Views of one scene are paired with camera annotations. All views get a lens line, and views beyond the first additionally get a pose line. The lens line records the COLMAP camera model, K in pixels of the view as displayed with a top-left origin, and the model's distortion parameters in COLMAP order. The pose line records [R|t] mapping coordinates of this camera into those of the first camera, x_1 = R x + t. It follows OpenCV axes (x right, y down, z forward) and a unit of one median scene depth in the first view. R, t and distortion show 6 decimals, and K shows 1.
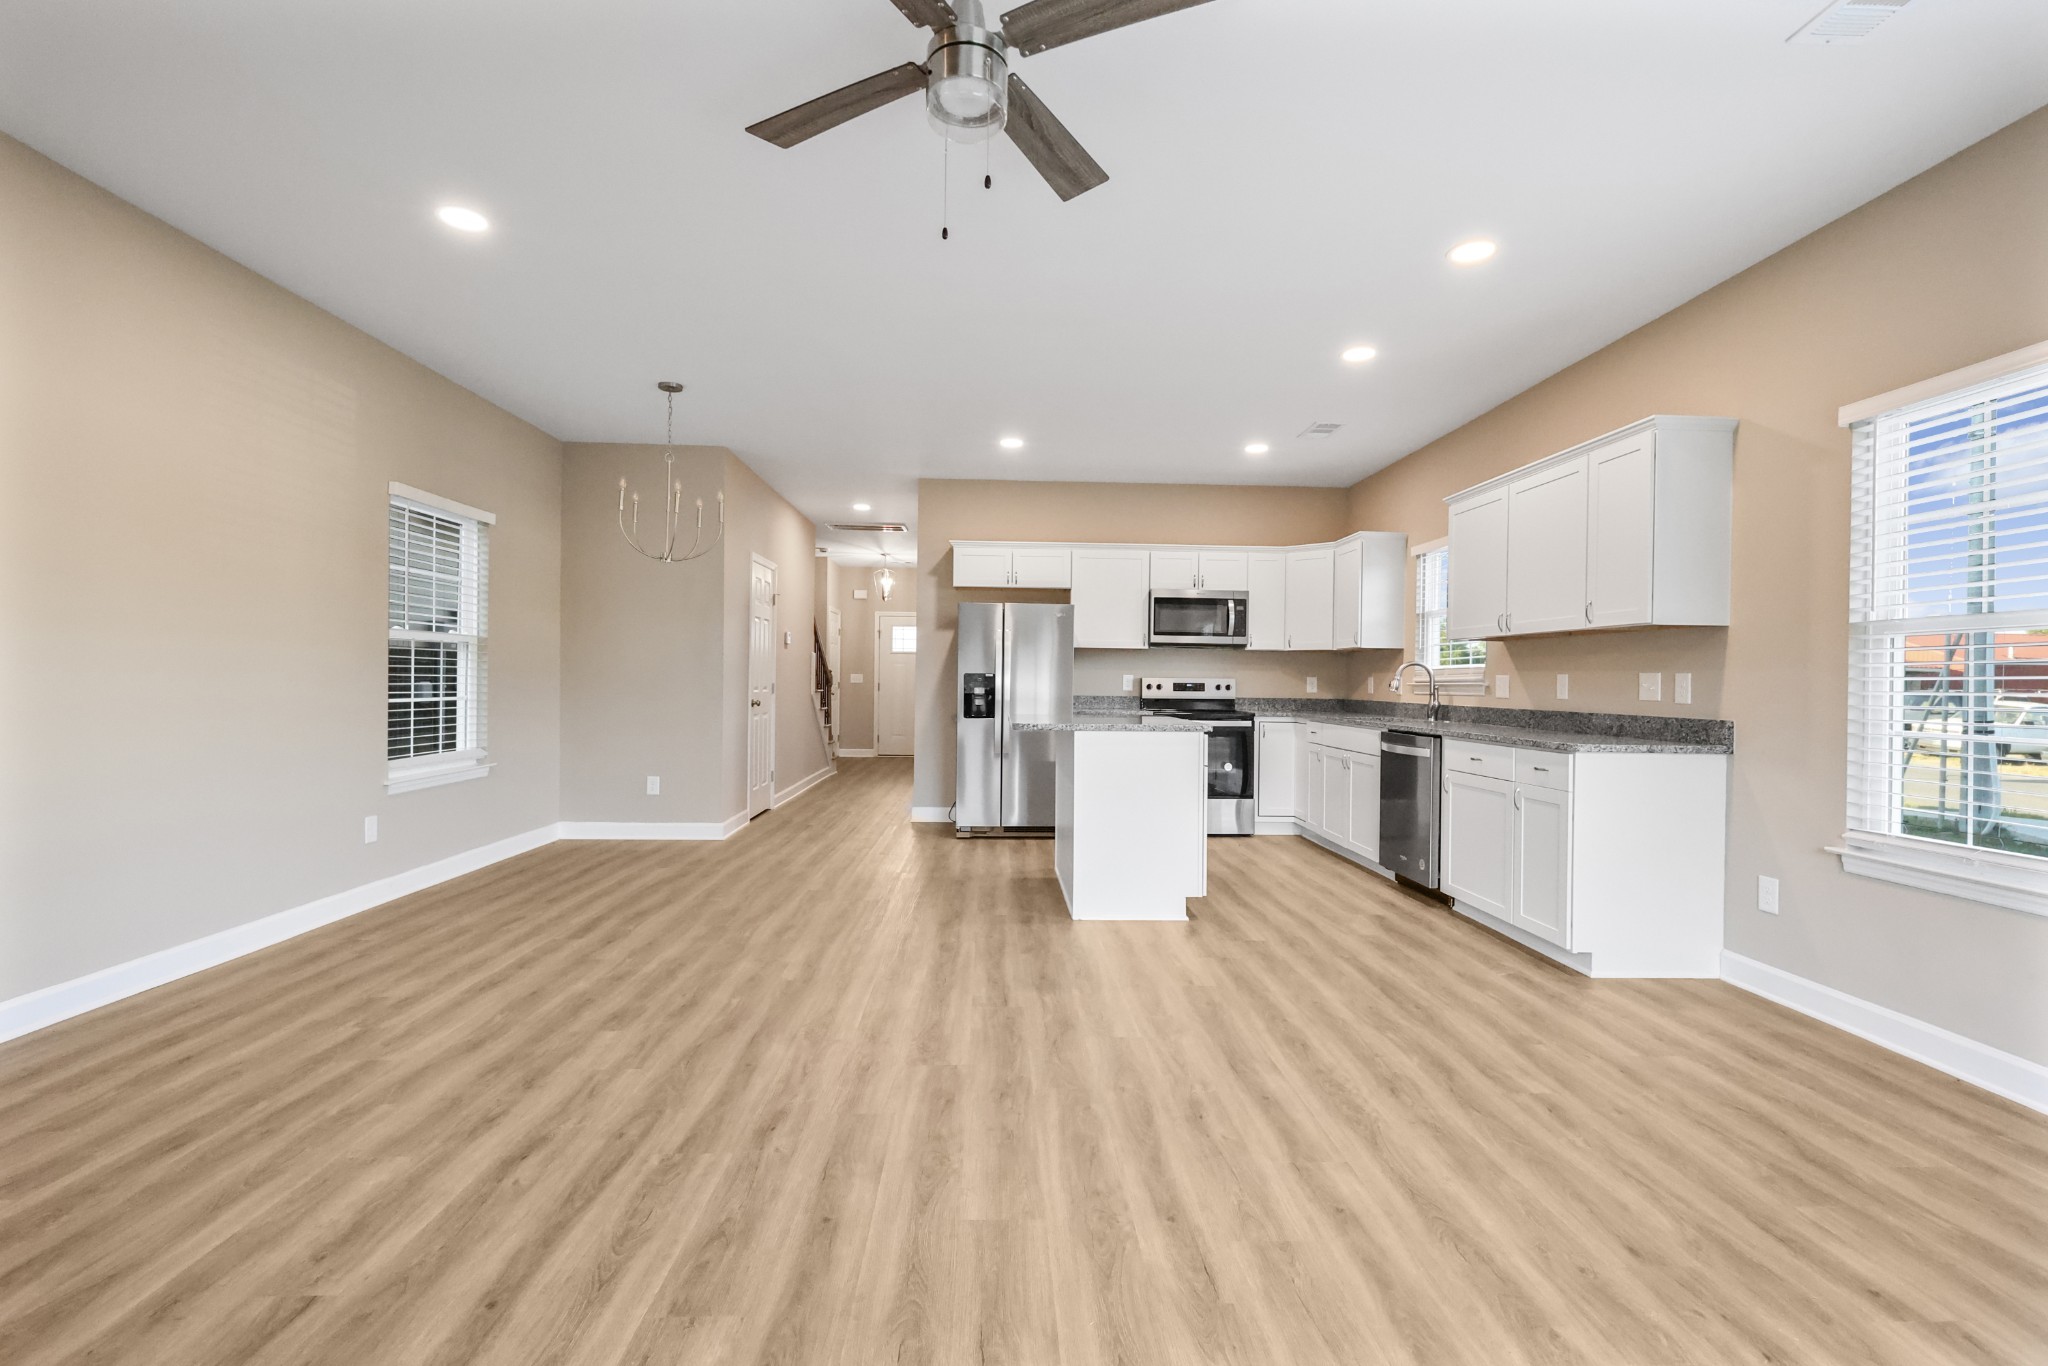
lens RADIAL K [[890.7, 0, 1021.5], [0, 890.7, 675.3], [0, 0, 1]] dist [-0.000475, 0.000044]
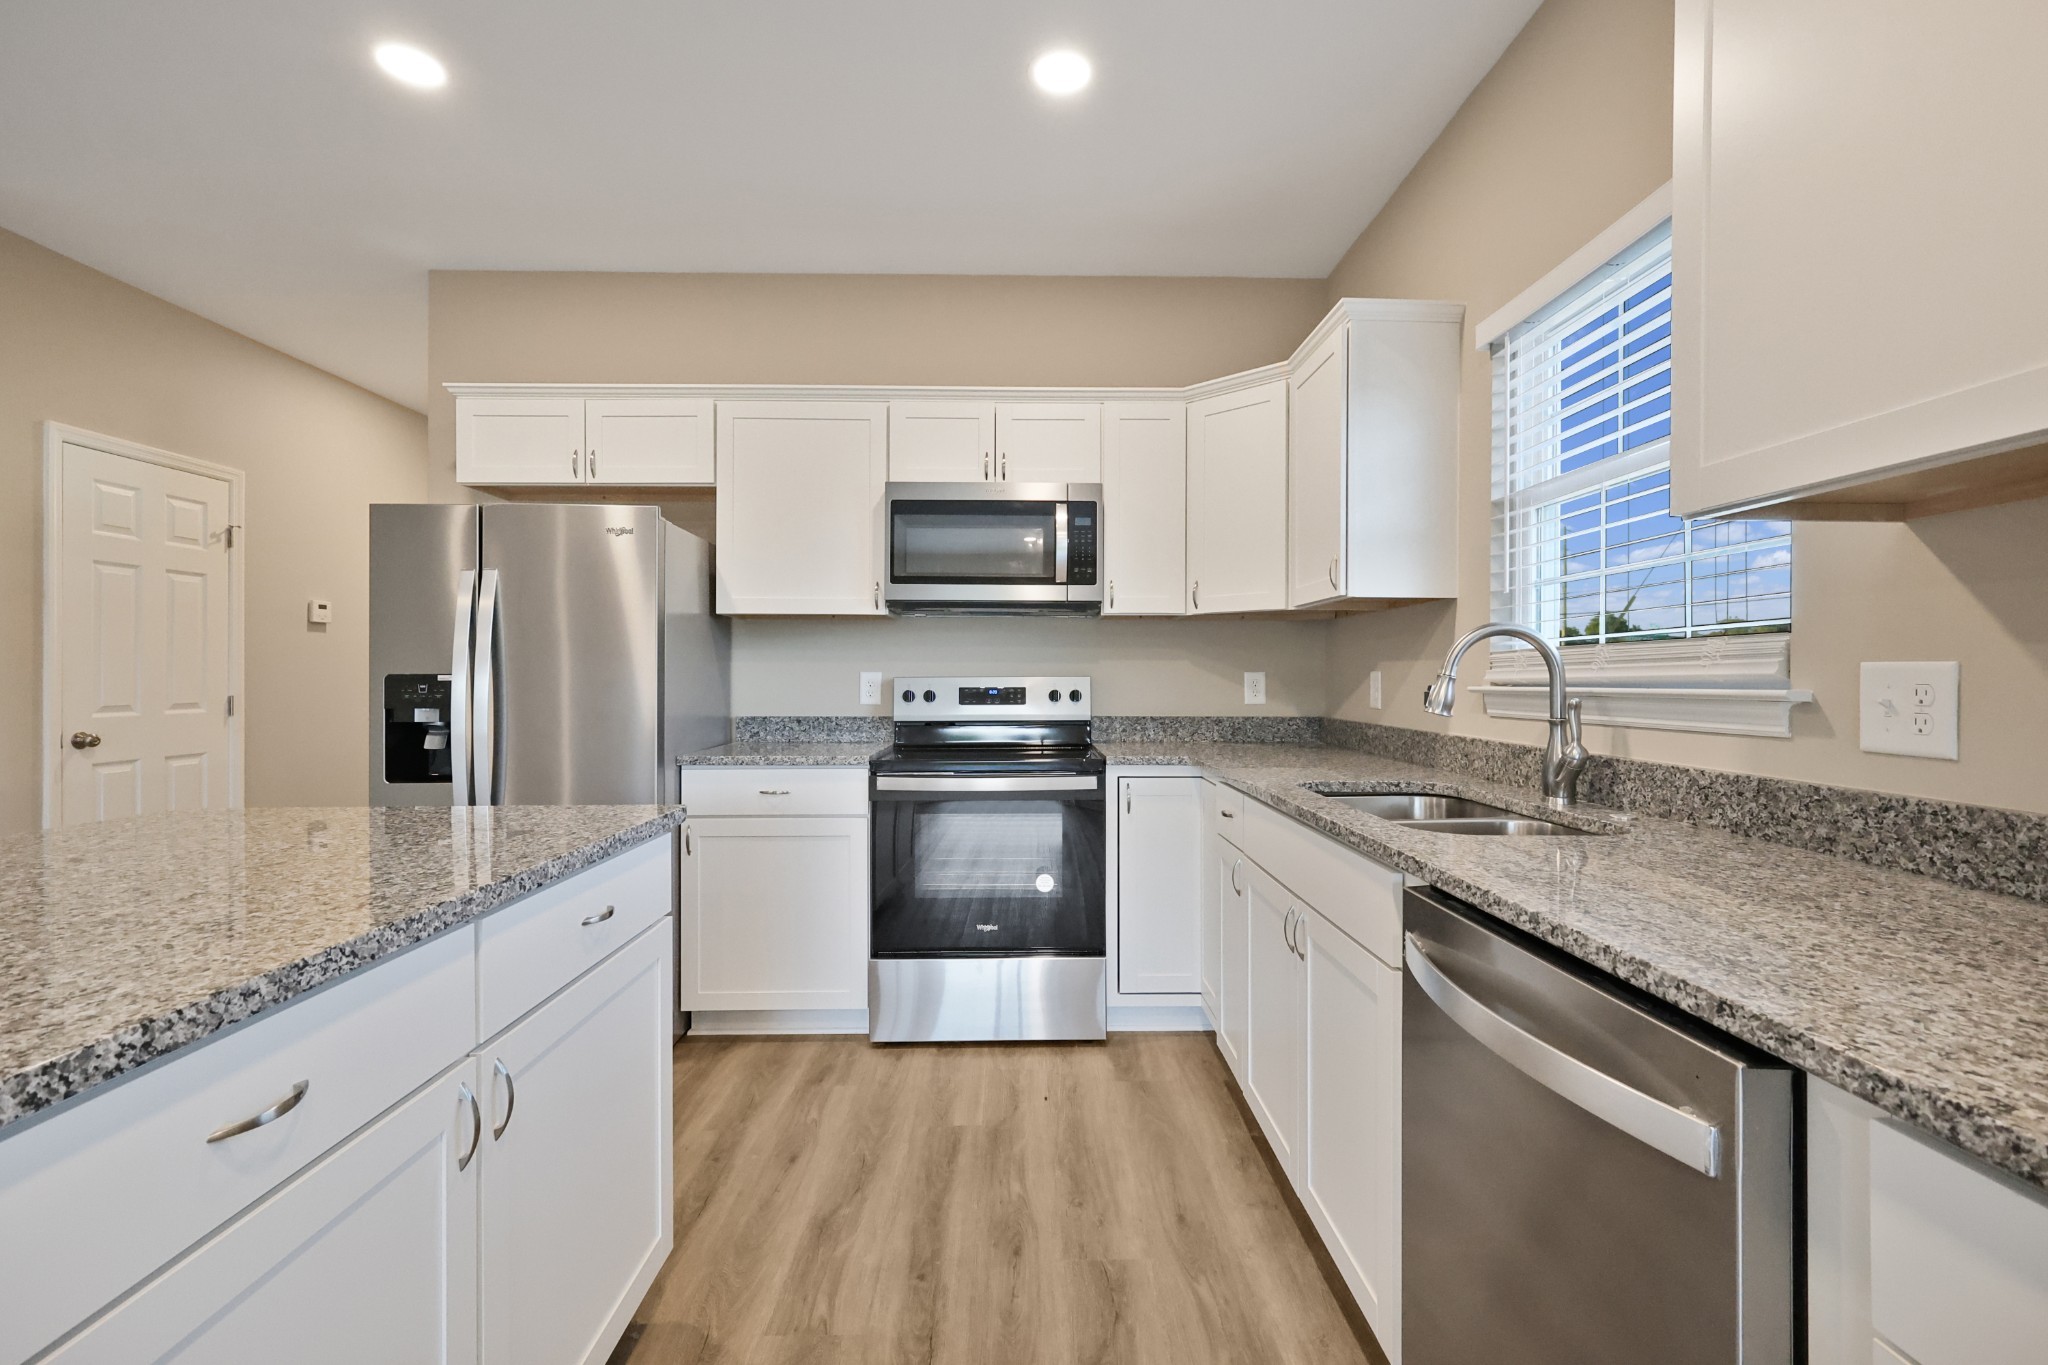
lens RADIAL K [[890.7, 0, 1021.5], [0, 890.7, 674.8], [0, 0, 1]] dist [-0.000475, 0.000044]
pose [[0.999812, -0.013053, -0.014347, 0.271681], [0.013138, 0.999896, 0.005897, -0.000859], [0.014268, -0.006085, 0.999880, 0.676744]]
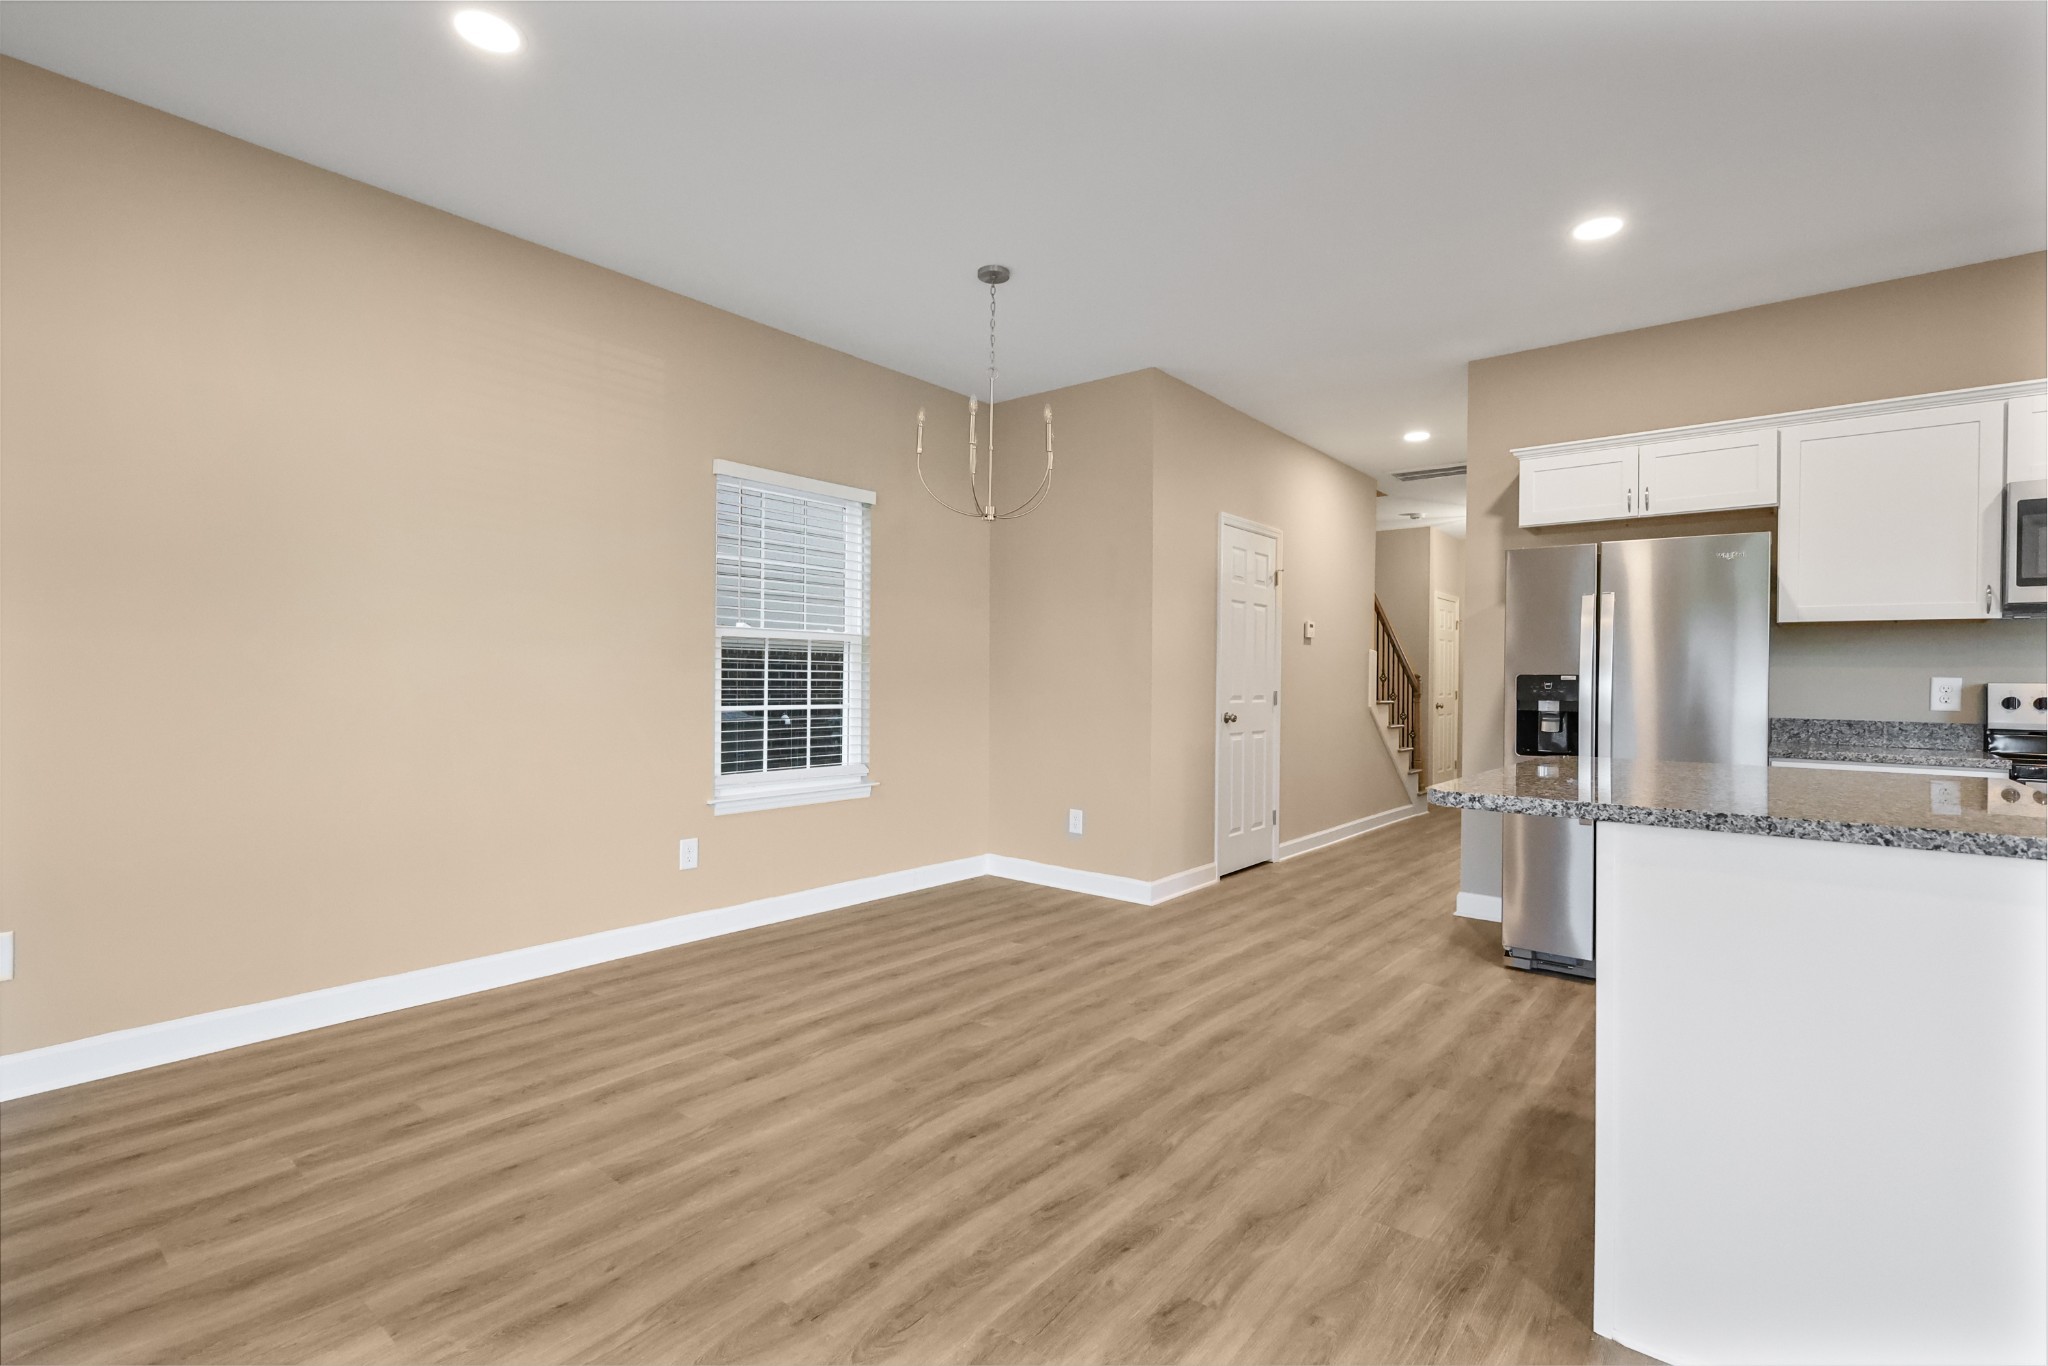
lens RADIAL K [[918.1, 0, 1038.9], [0, 918.1, 677.2], [0, 0, 1]] dist [0.004535, -0.000282]
pose [[0.754041, -0.004913, -0.656809, 0.102010], [0.000825, 0.999978, -0.006533, 0.003027], [0.656827, 0.004385, 0.754029, 0.417876]]
